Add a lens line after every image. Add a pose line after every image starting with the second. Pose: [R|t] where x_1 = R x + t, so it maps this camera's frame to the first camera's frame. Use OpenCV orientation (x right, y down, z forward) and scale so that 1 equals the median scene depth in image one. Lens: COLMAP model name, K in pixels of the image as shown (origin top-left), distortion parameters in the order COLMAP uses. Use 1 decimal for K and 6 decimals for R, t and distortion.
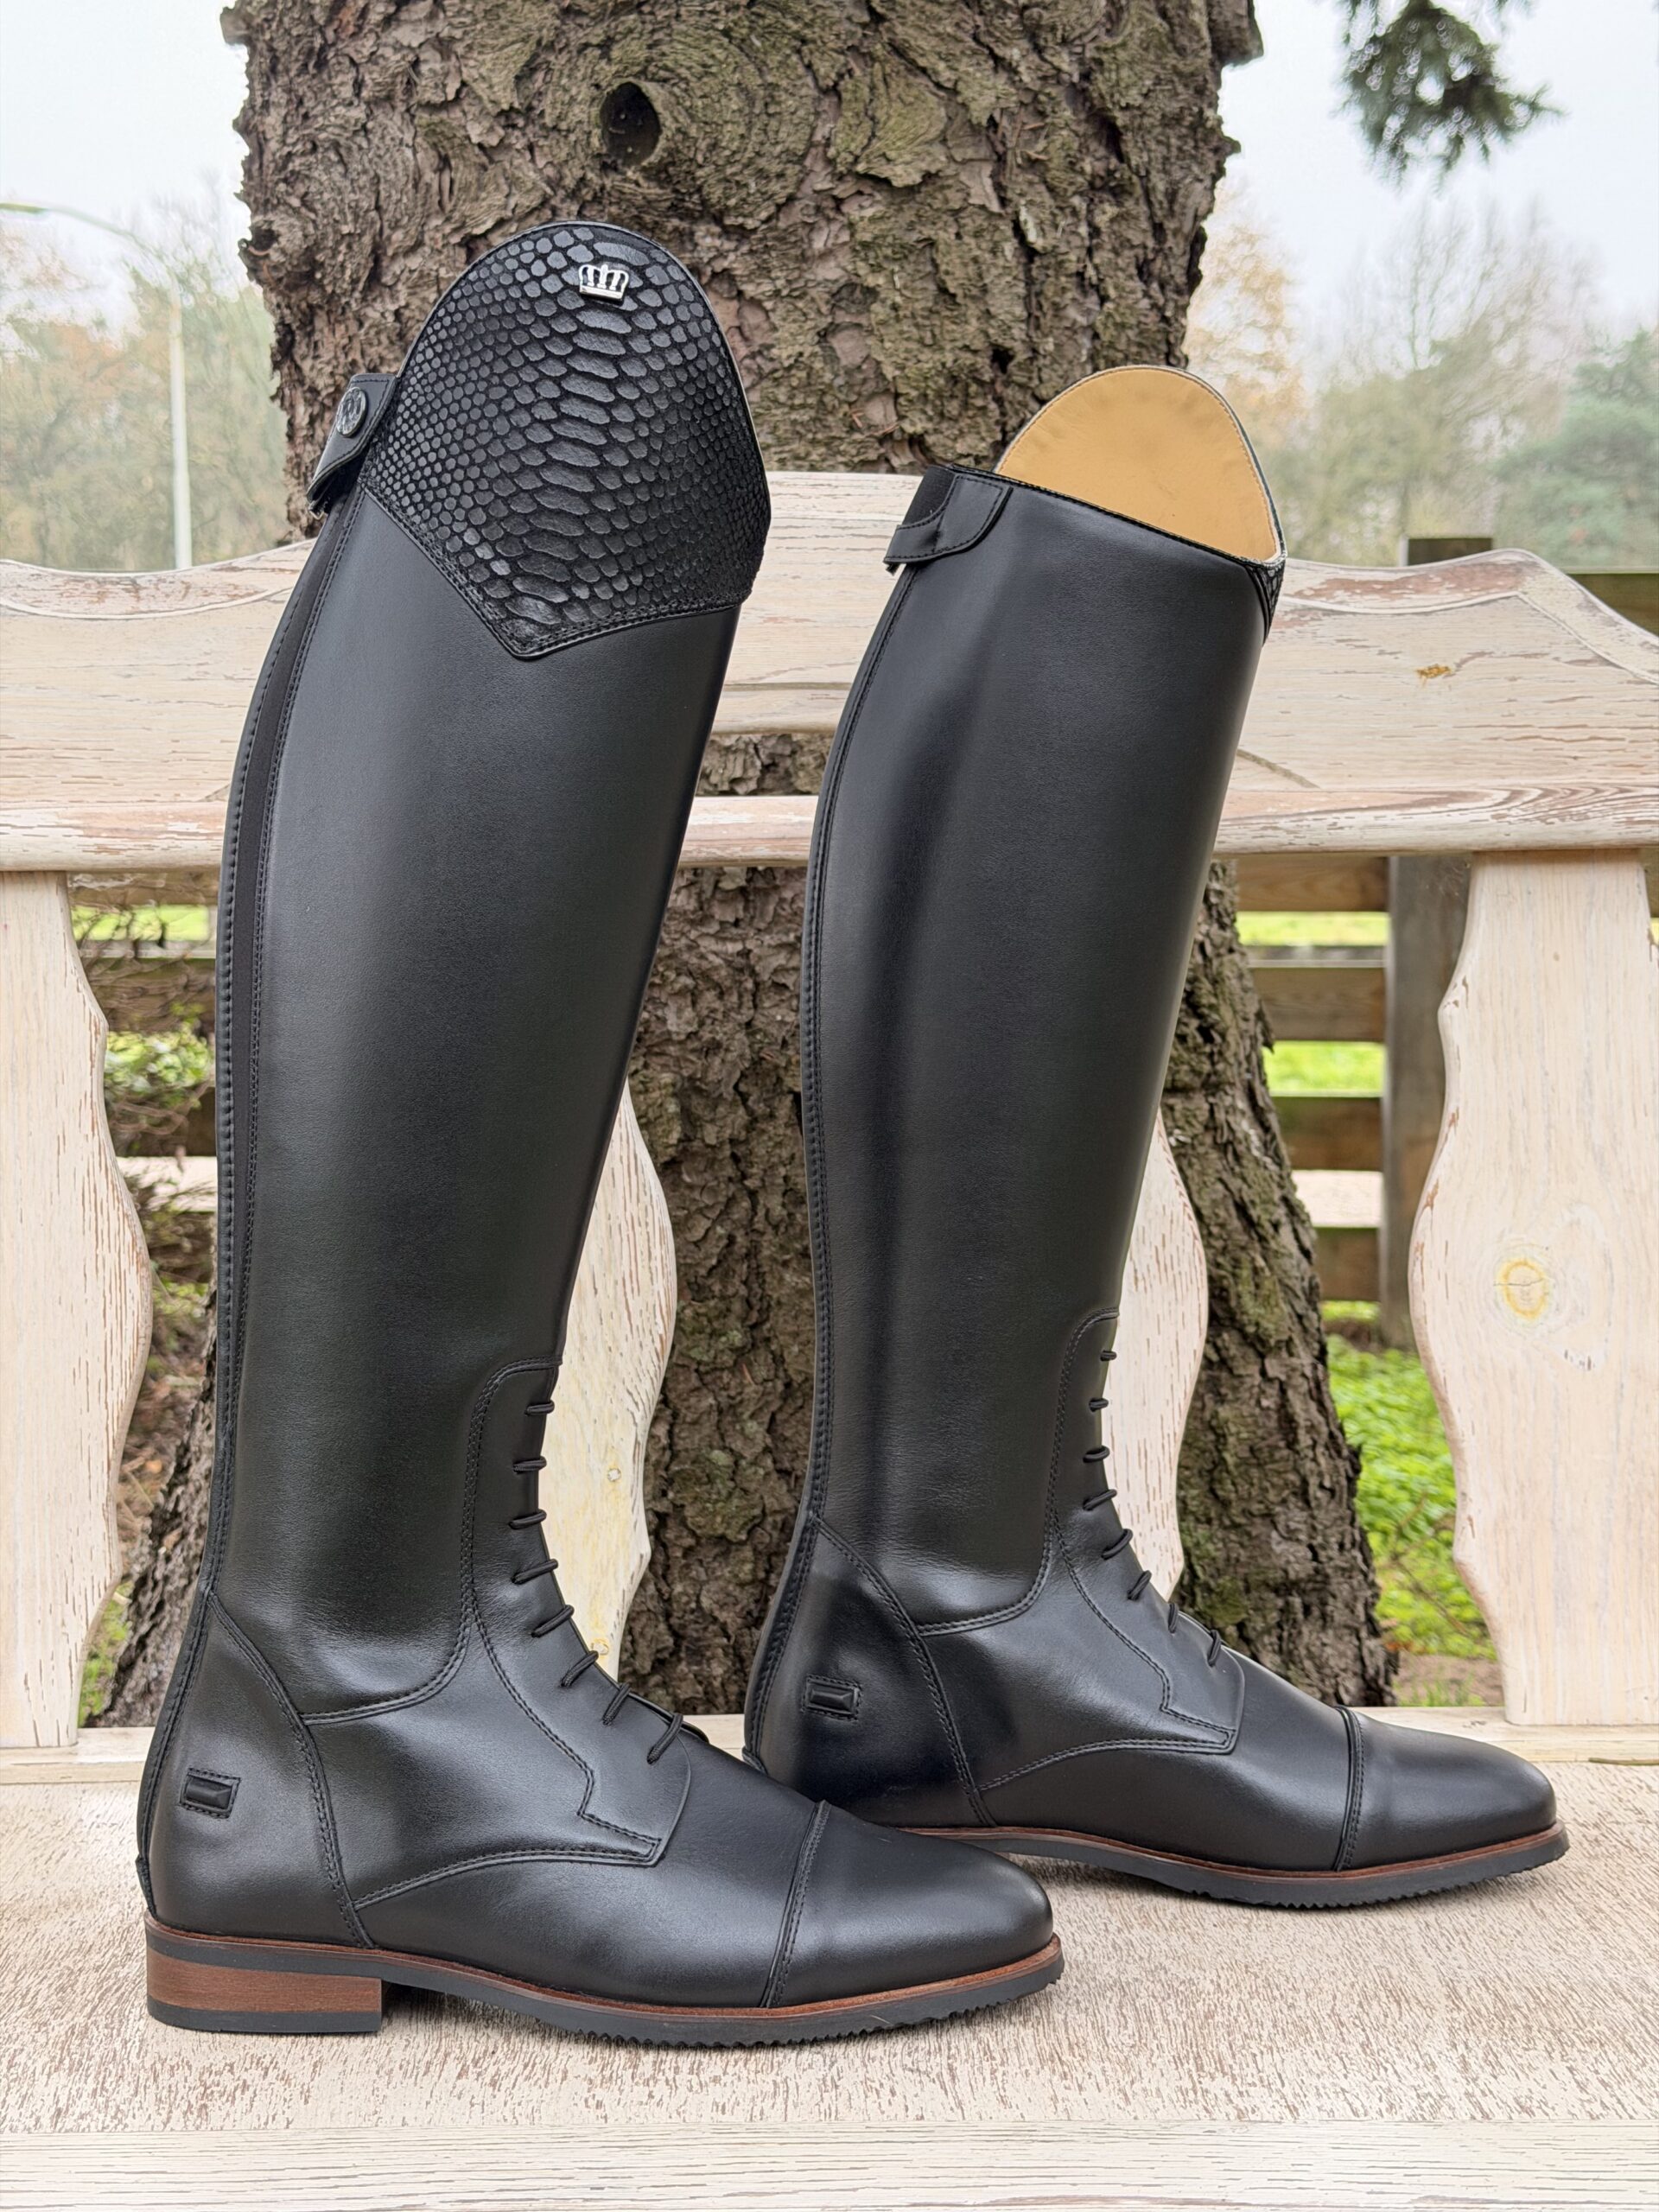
lens RADIAL K [[3041.3, 0, 831.2], [0, 3041.3, 1101.5], [0, 0, 1]] dist [0.183536, -0.410999]
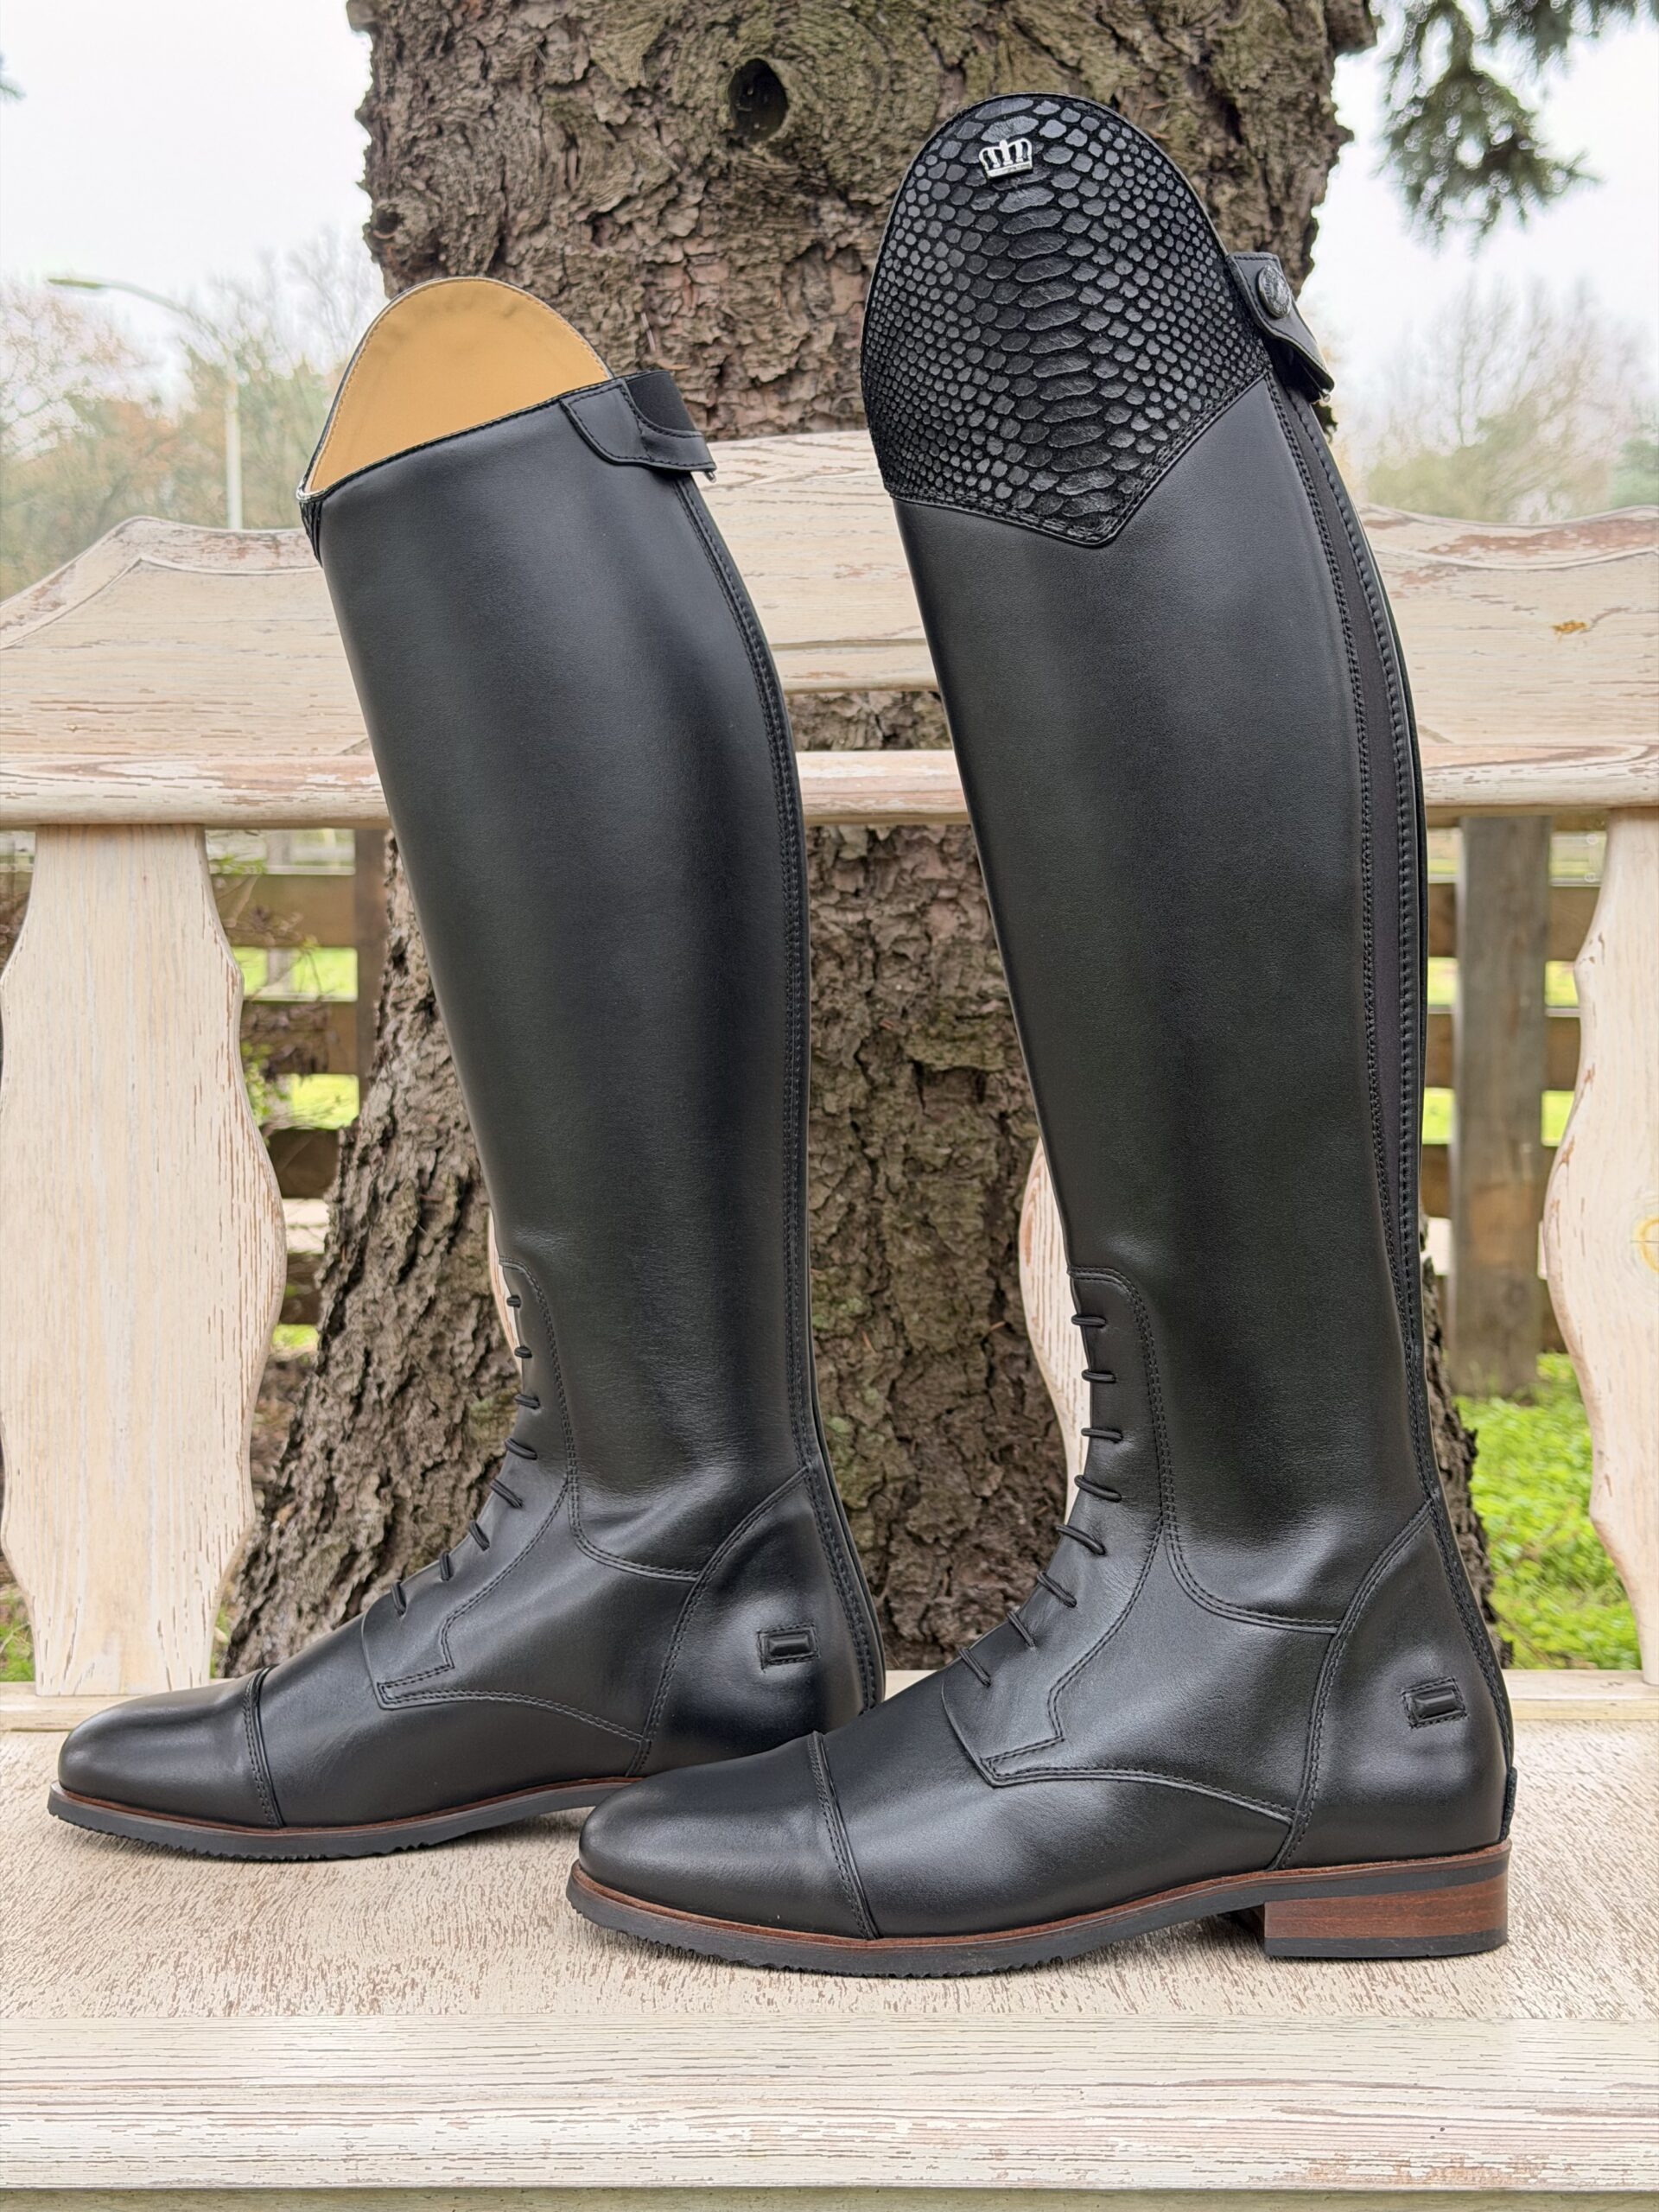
lens RADIAL K [[3042.9, 0, 829.5], [0, 3042.9, 1106.0], [0, 0, 1]] dist [0.177373, -0.384245]
pose [[0.999889, 0.004445, -0.014243, -0.025366], [-0.004772, 0.999723, -0.023040, 0.034339], [0.014136, 0.023105, 0.999633, -0.000359]]
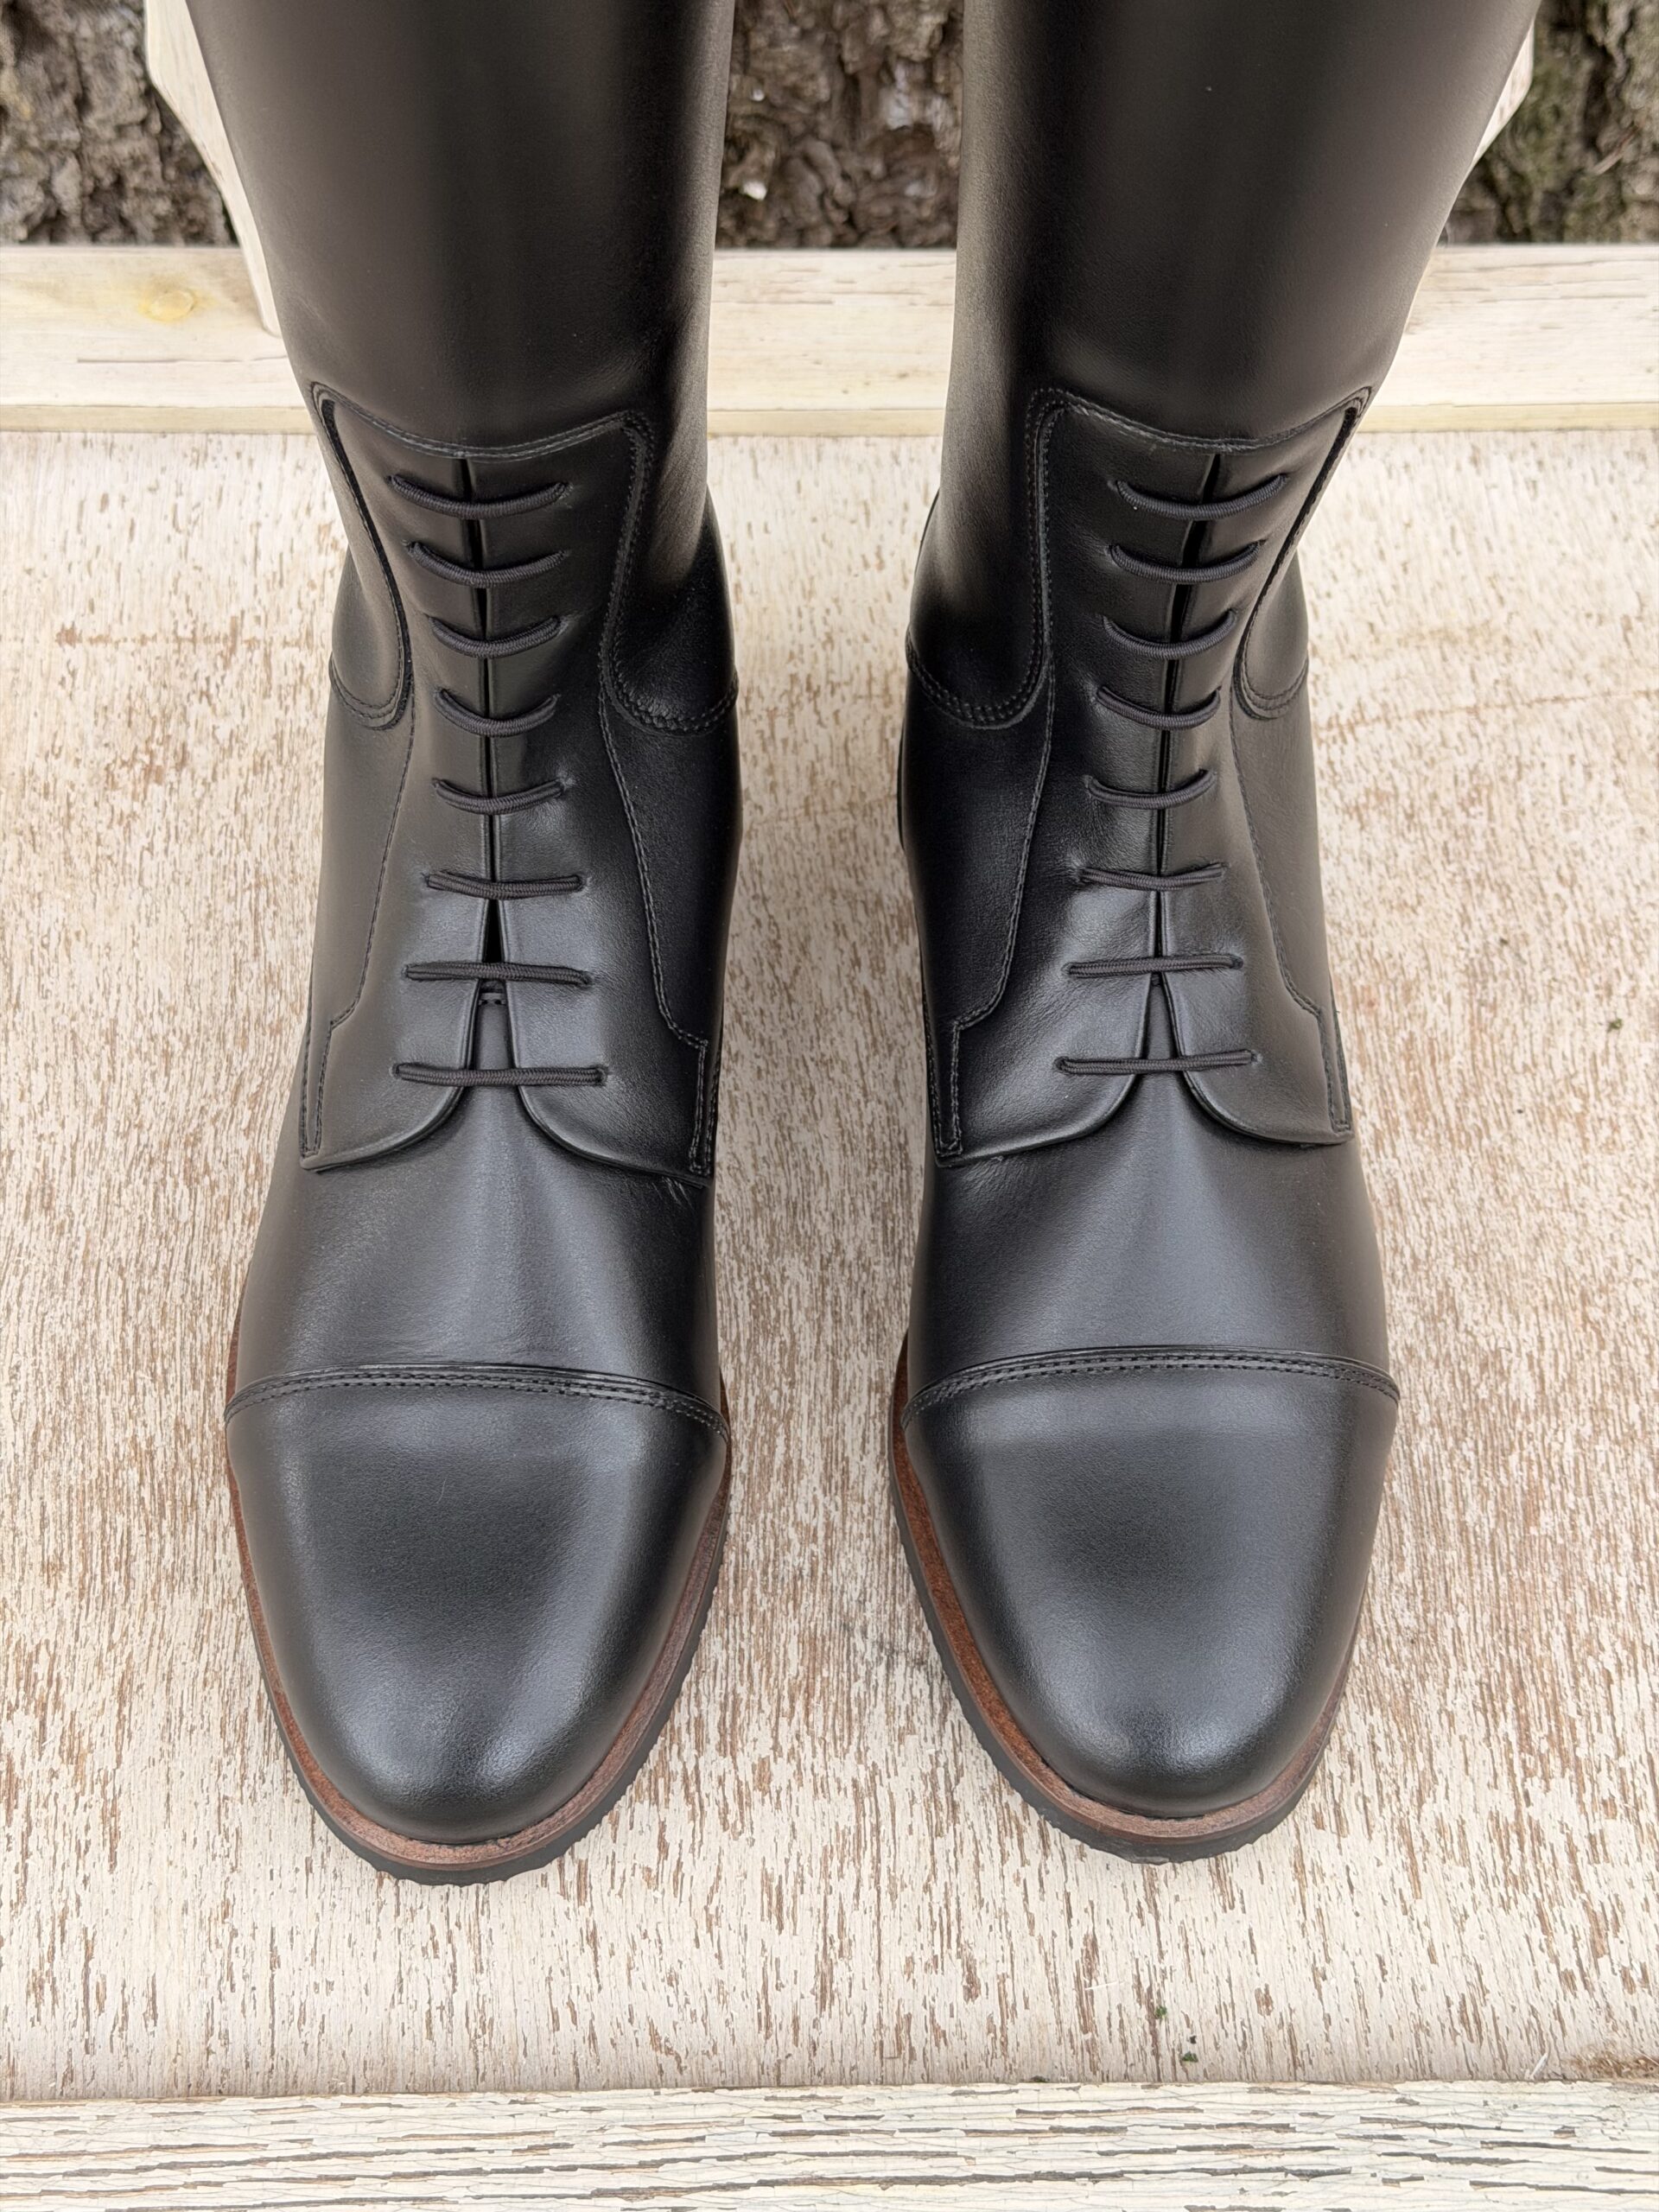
lens RADIAL K [[3036.0, 0, 832.0], [0, 3036.0, 1102.7], [0, 0, 1]] dist [0.200102, -0.497104]
pose [[0.999490, 0.007871, 0.030960, -0.026276], [-0.029315, 0.611057, 0.791044, -0.159073], [-0.012692, -0.791548, 0.610975, 0.435174]]
